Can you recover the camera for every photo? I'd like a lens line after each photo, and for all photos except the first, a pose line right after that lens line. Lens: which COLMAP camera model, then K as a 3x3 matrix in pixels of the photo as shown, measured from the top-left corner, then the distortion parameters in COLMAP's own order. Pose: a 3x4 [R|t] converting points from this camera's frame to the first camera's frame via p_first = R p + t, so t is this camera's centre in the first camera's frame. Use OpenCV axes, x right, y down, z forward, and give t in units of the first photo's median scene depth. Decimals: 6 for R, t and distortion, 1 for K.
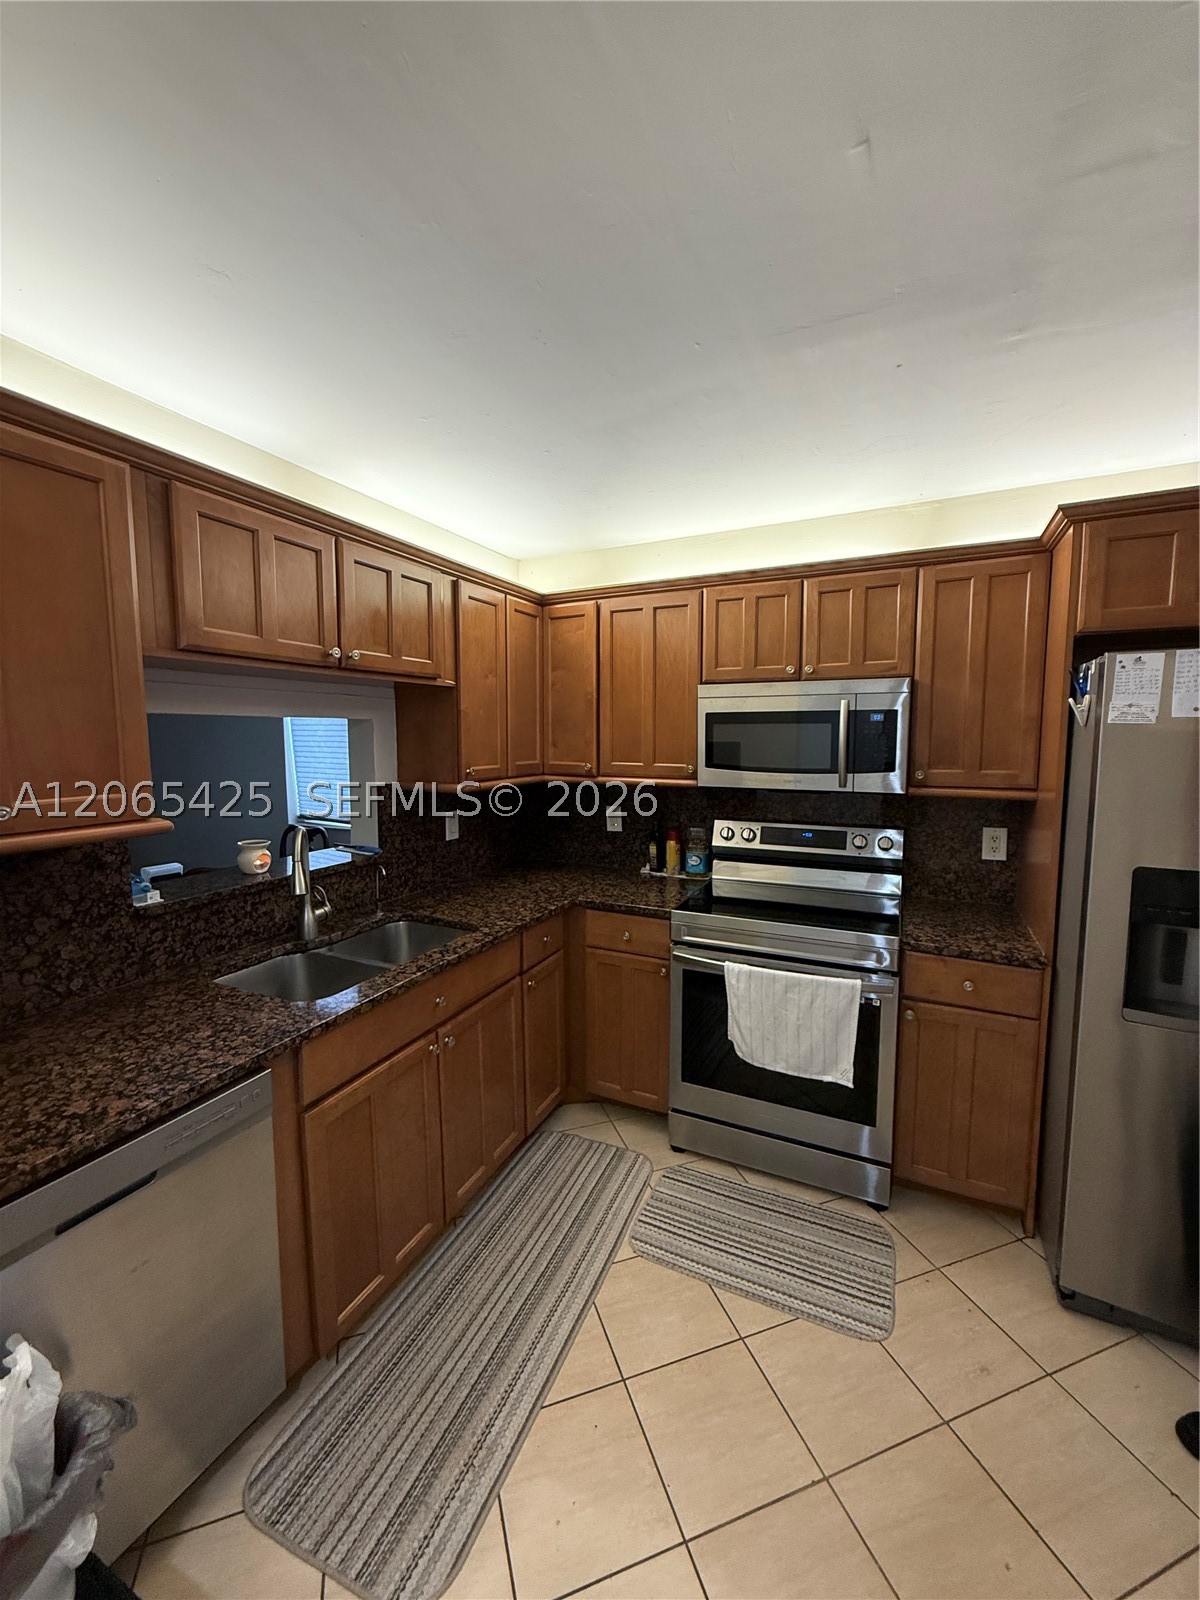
lens RADIAL K [[636.9, 0, 599.8], [0, 636.9, 795.9], [0, 0, 1]] dist [0.000100, 0.000555]
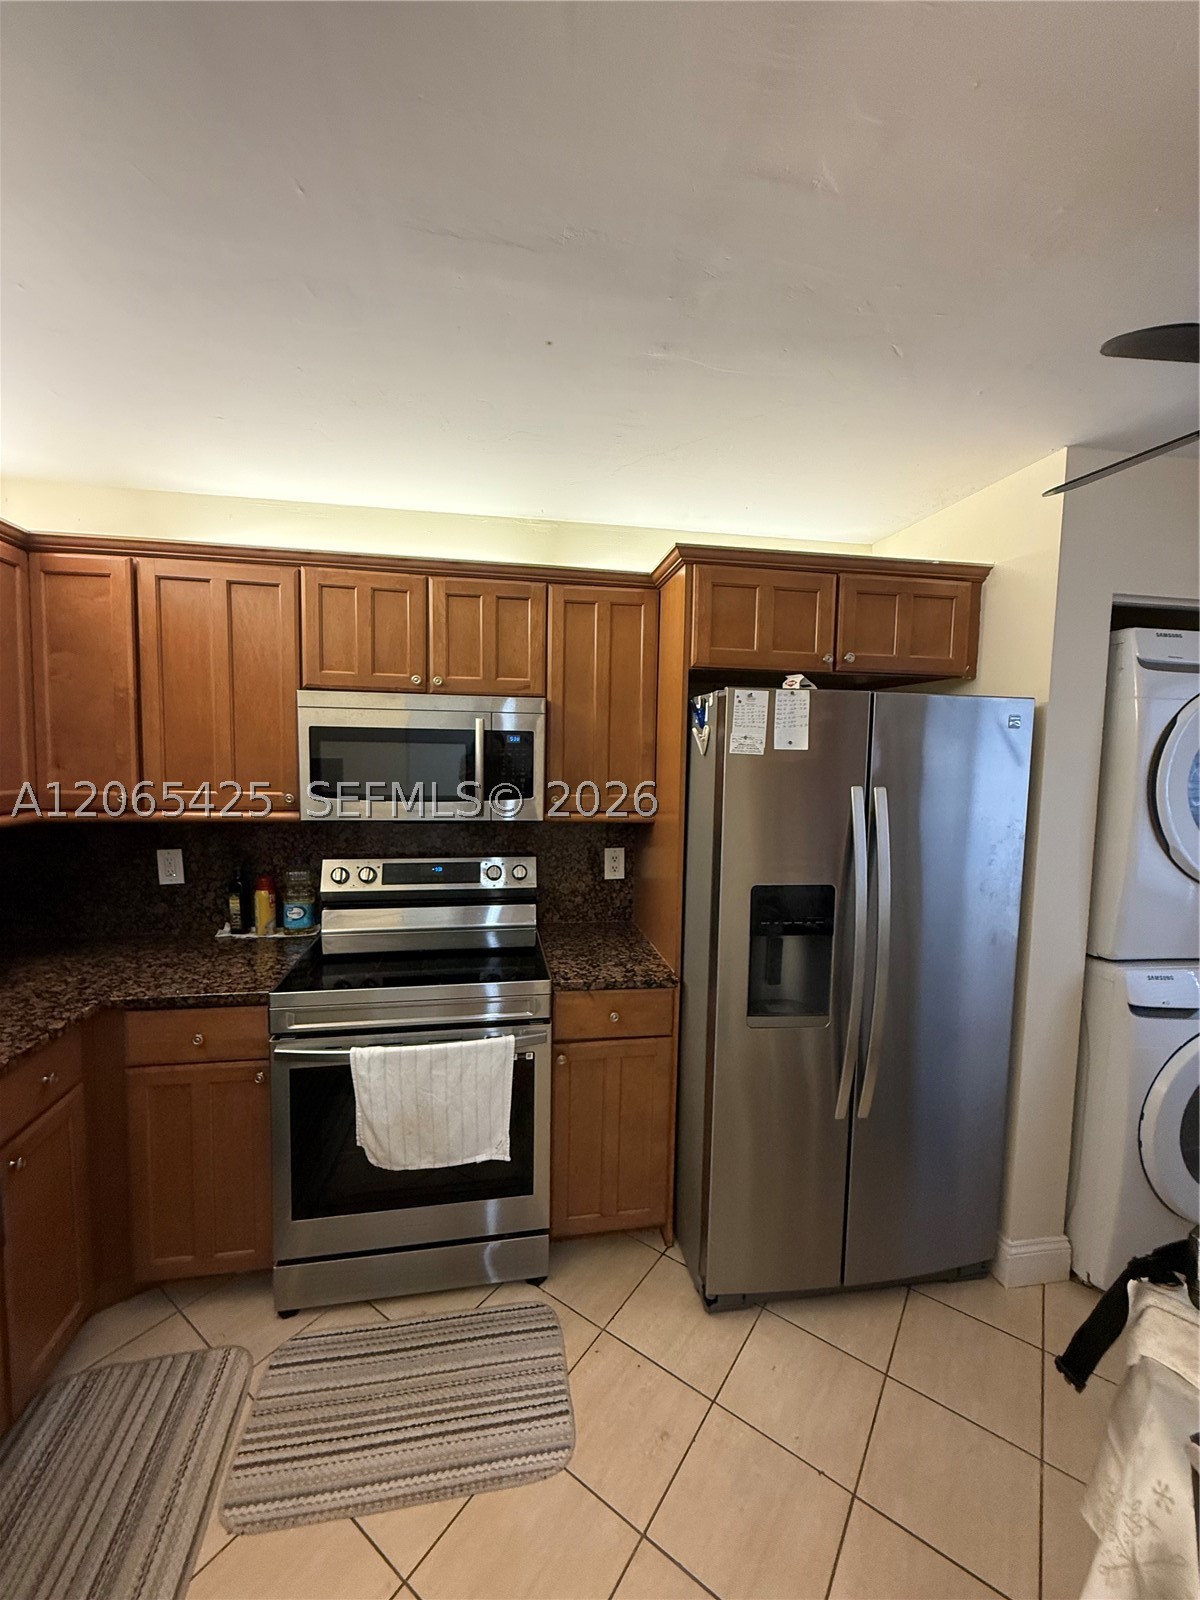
lens RADIAL K [[636.9, 0, 599.9], [0, 636.9, 796.5], [0, 0, 1]] dist [0.000100, 0.000555]
pose [[0.813149, -0.024605, 0.581535, 0.000279], [0.035891, 0.999324, -0.007904, -0.032113], [-0.580948, 0.027300, 0.813483, 0.202619]]
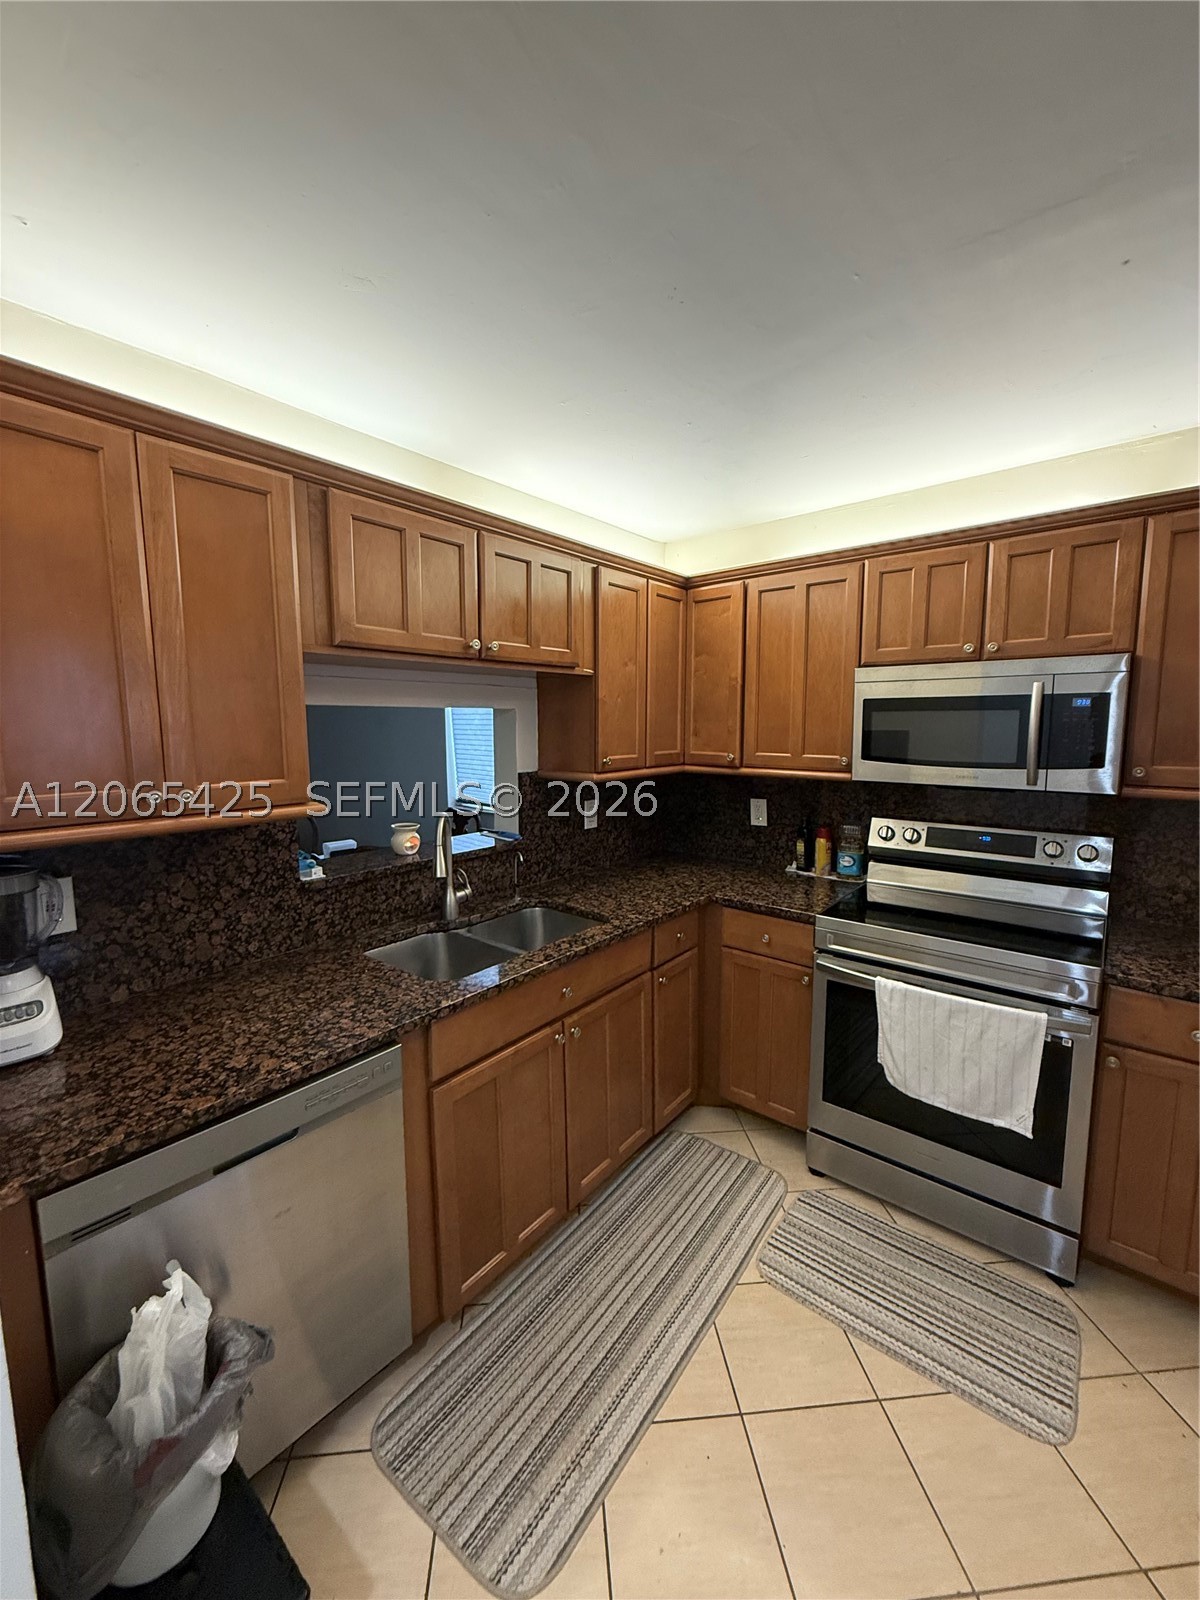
lens RADIAL K [[636.9, 0, 600.4], [0, 636.9, 796.1], [0, 0, 1]] dist [0.000100, 0.000555]
pose [[0.971268, 0.025393, -0.236628, 0.026819], [-0.020653, 0.999534, 0.022493, -0.007243], [0.237089, -0.016960, 0.971340, 0.042739]]
